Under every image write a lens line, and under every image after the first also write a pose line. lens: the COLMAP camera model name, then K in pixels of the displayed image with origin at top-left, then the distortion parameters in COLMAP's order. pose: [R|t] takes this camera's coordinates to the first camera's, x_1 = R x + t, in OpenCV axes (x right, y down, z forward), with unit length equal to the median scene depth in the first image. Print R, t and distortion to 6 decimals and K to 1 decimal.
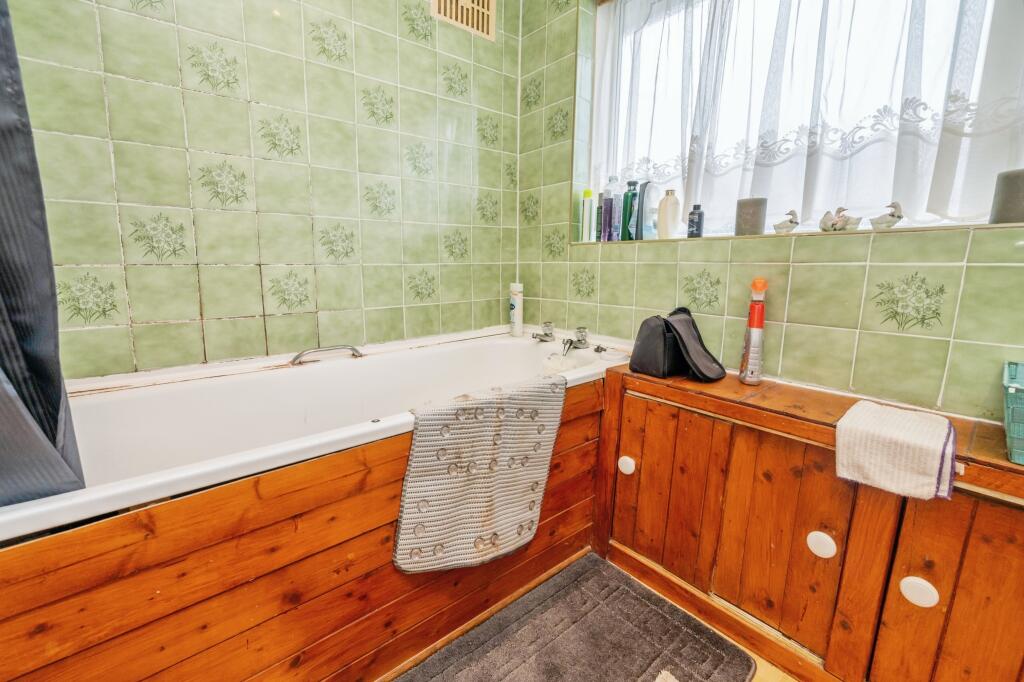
lens RADIAL K [[428.5, 0, 513.2], [0, 428.5, 335.5], [0, 0, 1]] dist [-0.002562, -0.000084]
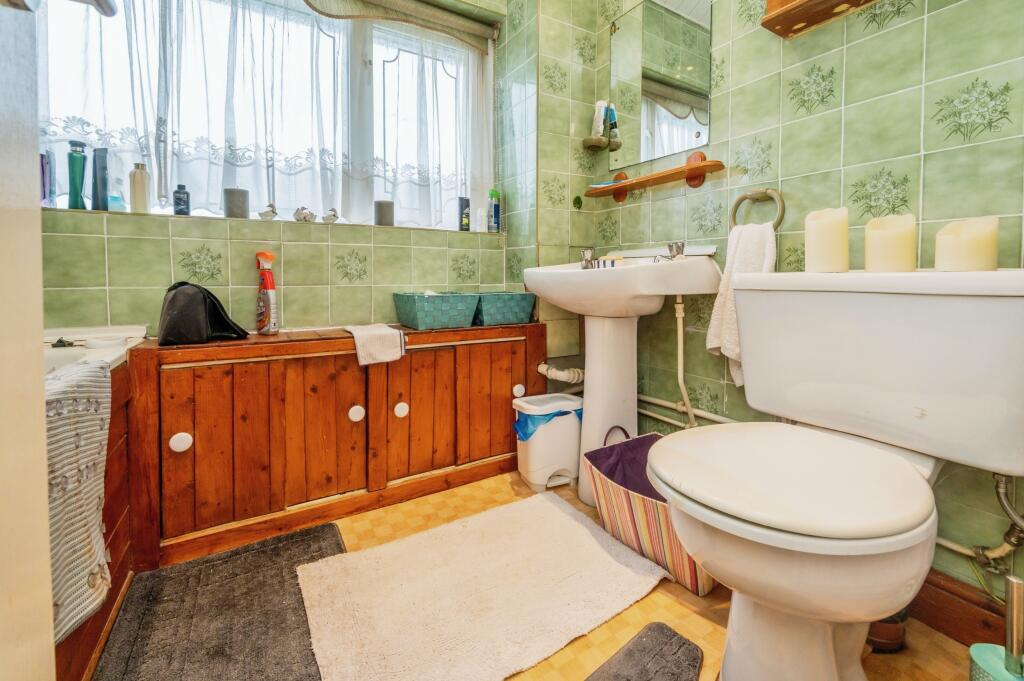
lens RADIAL K [[424.7, 0, 511.0], [0, 424.7, 312.2], [0, 0, 1]] dist [-0.002479, -0.000184]
pose [[0.159948, -0.085776, 0.983392, -0.568459], [0.171500, 0.983482, 0.057889, 0.096449], [-0.972113, 0.159392, 0.172016, 0.081858]]
